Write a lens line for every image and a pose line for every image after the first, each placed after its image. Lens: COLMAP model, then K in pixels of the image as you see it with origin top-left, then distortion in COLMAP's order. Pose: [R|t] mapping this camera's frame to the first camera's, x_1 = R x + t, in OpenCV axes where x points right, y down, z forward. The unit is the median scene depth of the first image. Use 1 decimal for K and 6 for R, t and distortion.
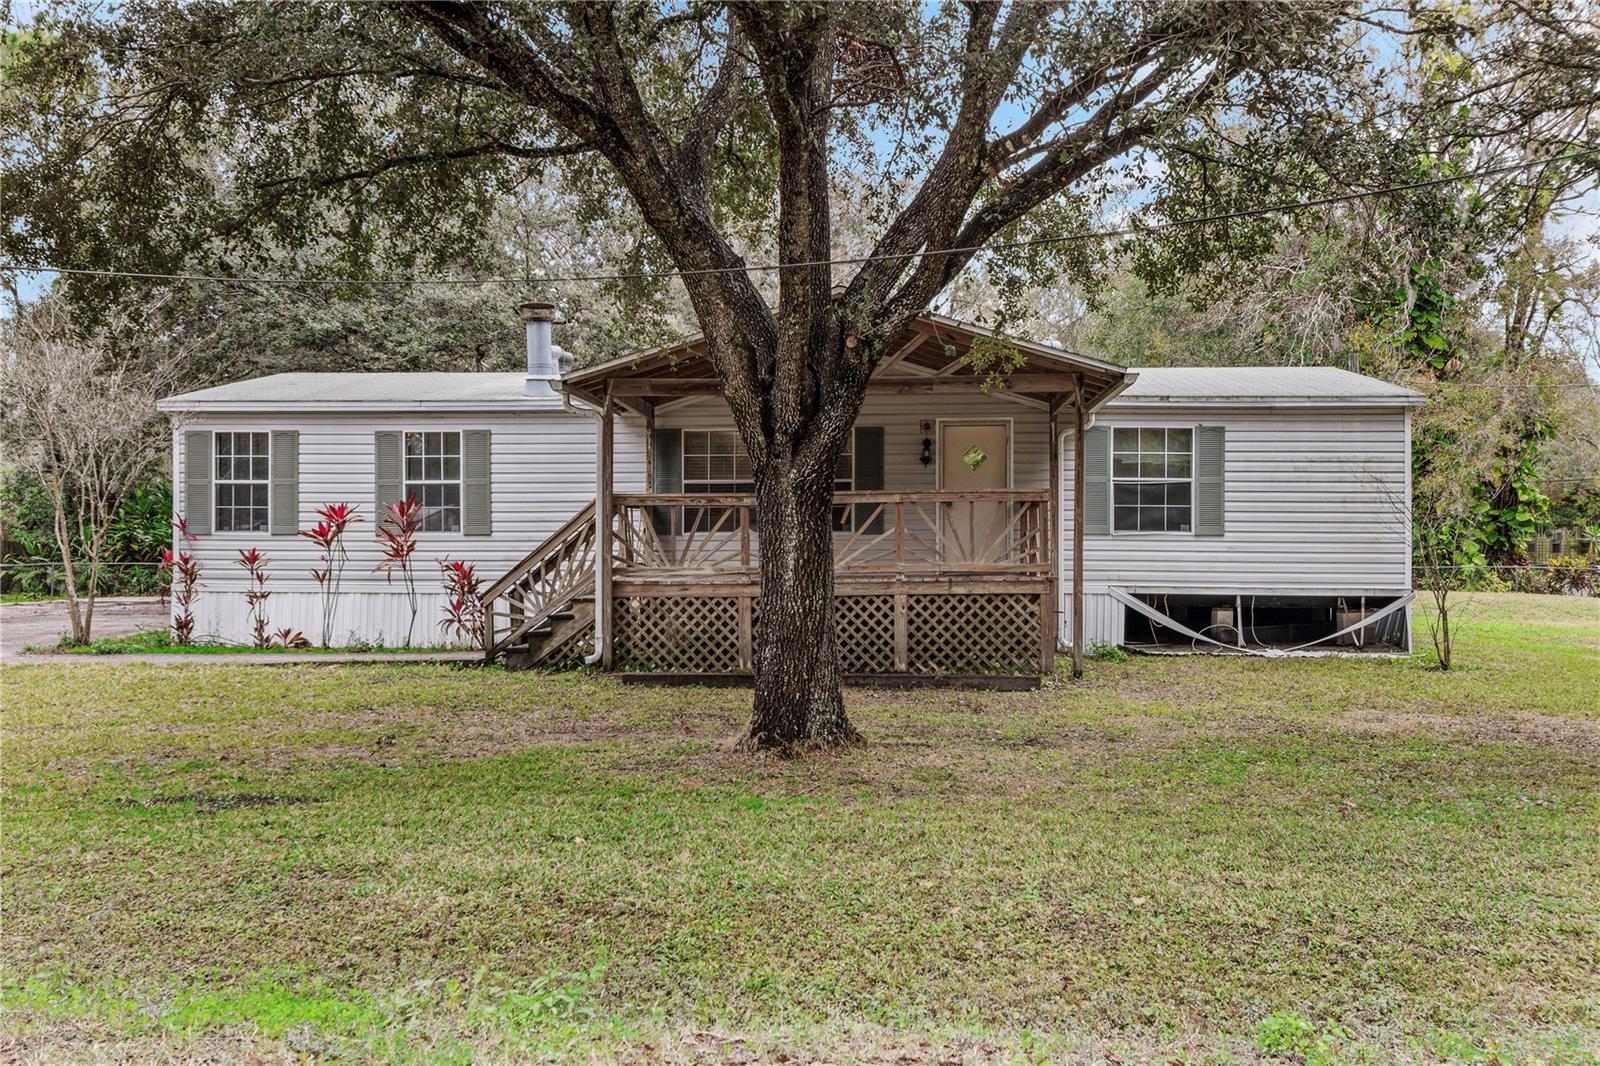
lens RADIAL K [[1549.1, 0, 800.4], [0, 1549.1, 571.8], [0, 0, 1]] dist [0.013356, 0.006337]
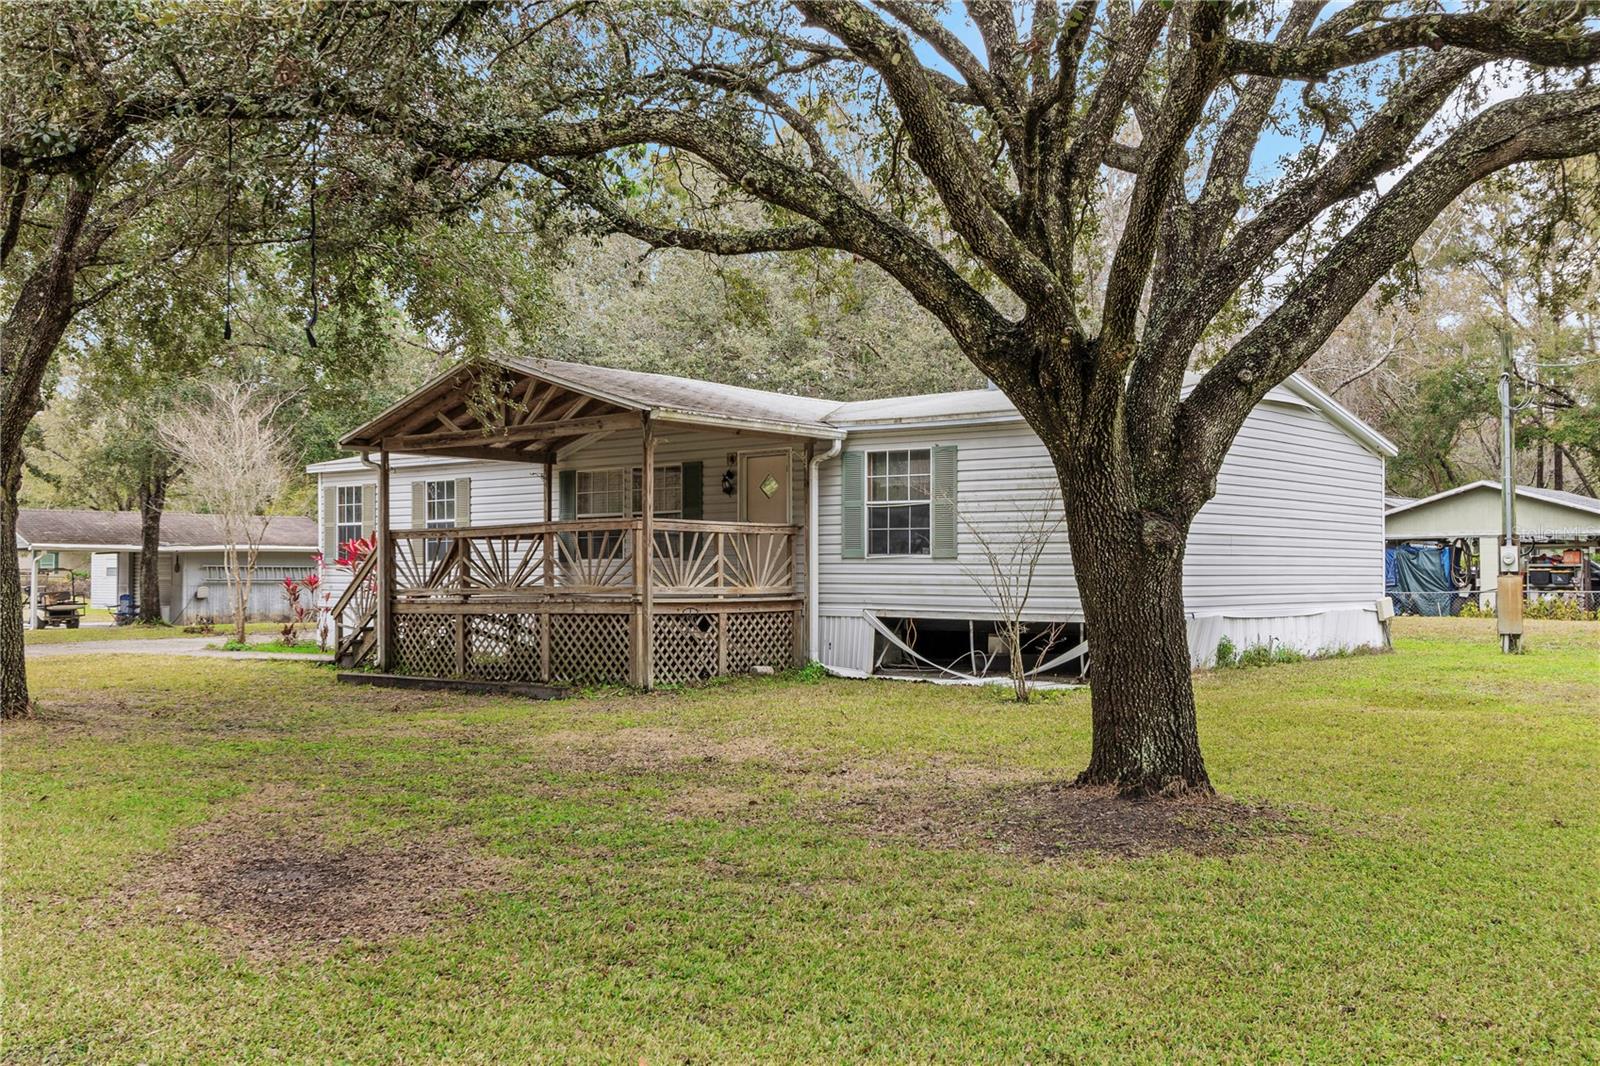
lens RADIAL K [[1549.1, 0, 800.4], [0, 1549.1, 571.8], [0, 0, 1]] dist [0.013356, 0.006337]
pose [[0.808392, -0.003319, -0.588635, 0.762049], [-0.005301, 0.999903, -0.012918, -0.001971], [0.588620, 0.013563, 0.808296, 0.163451]]
